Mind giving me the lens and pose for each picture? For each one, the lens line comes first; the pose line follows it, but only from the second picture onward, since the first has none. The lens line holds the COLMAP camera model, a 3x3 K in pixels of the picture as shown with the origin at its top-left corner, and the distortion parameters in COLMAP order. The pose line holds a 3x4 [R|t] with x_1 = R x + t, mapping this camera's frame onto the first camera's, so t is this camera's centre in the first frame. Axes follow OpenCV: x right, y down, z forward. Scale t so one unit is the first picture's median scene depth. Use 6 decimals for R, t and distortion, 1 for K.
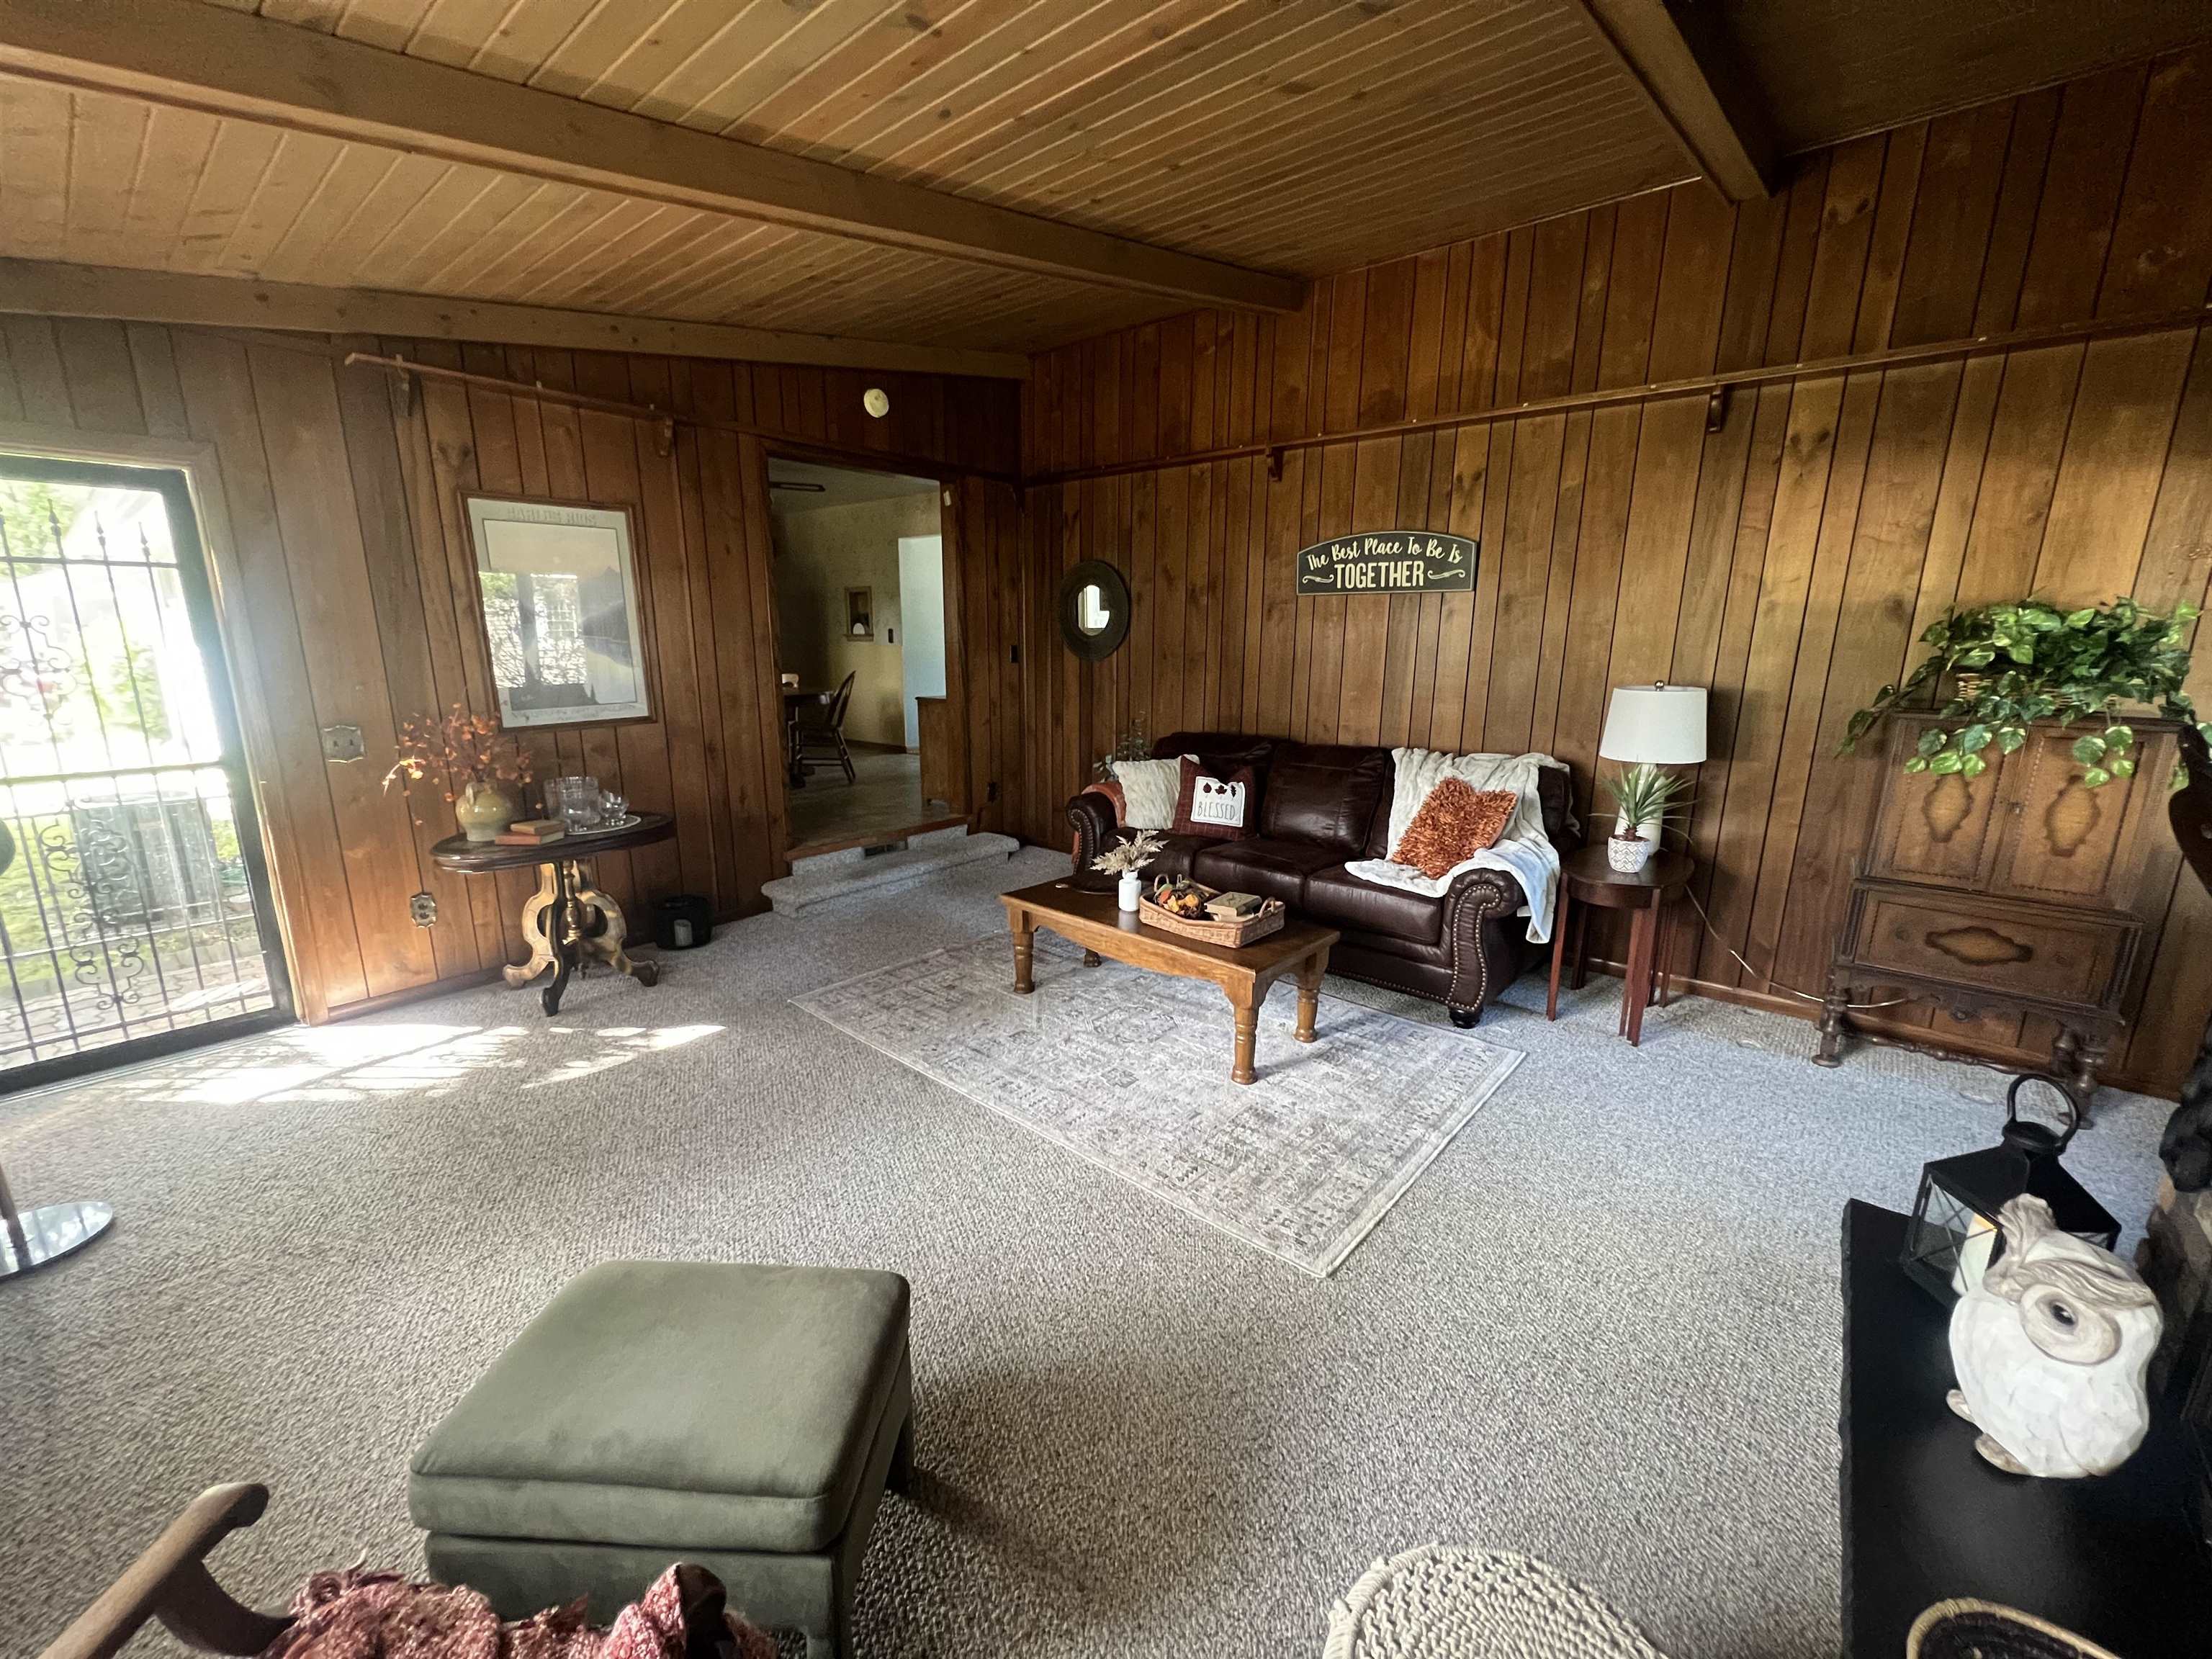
lens RADIAL K [[888.4, 0, 1100.3], [0, 888.4, 832.9], [0, 0, 1]] dist [-0.000352, 0.000585]
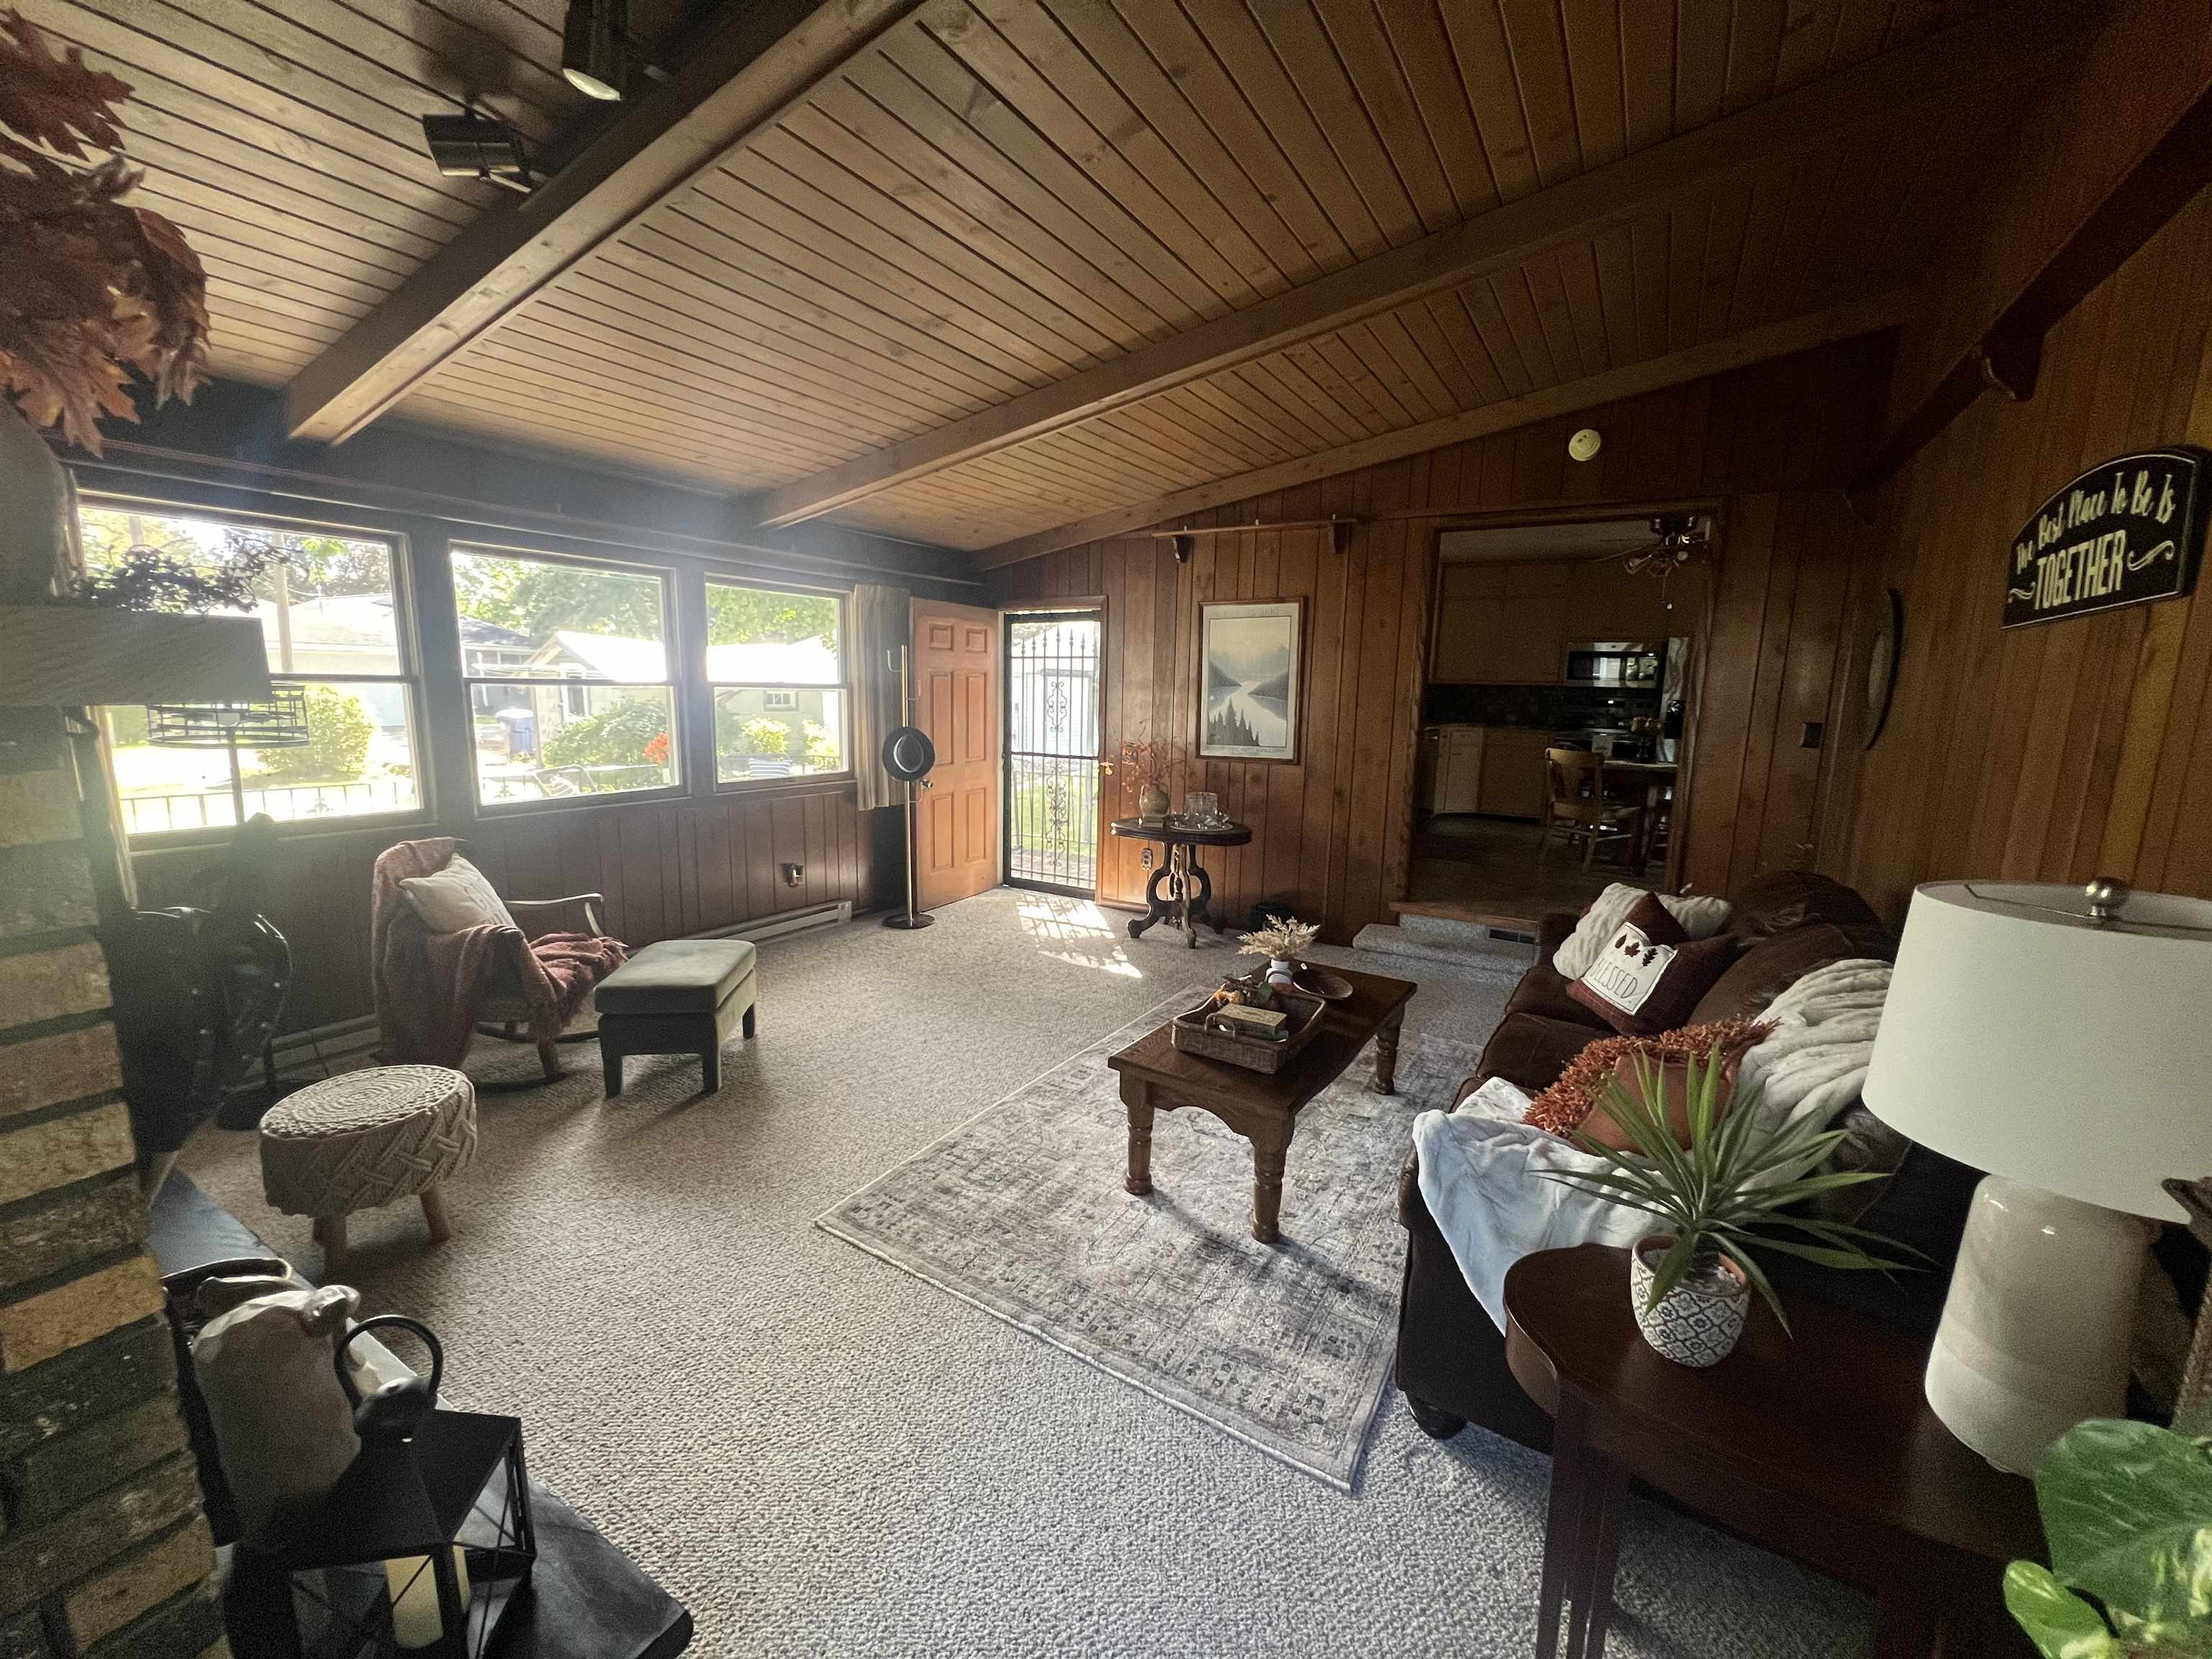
lens RADIAL K [[888.4, 0, 1102.1], [0, 888.4, 834.7], [0, 0, 1]] dist [-0.000352, 0.000585]
pose [[0.146964, 0.161414, -0.975883, 0.749775], [-0.237306, 0.963535, 0.123634, -0.126880], [0.960254, 0.213413, 0.179909, 0.565419]]
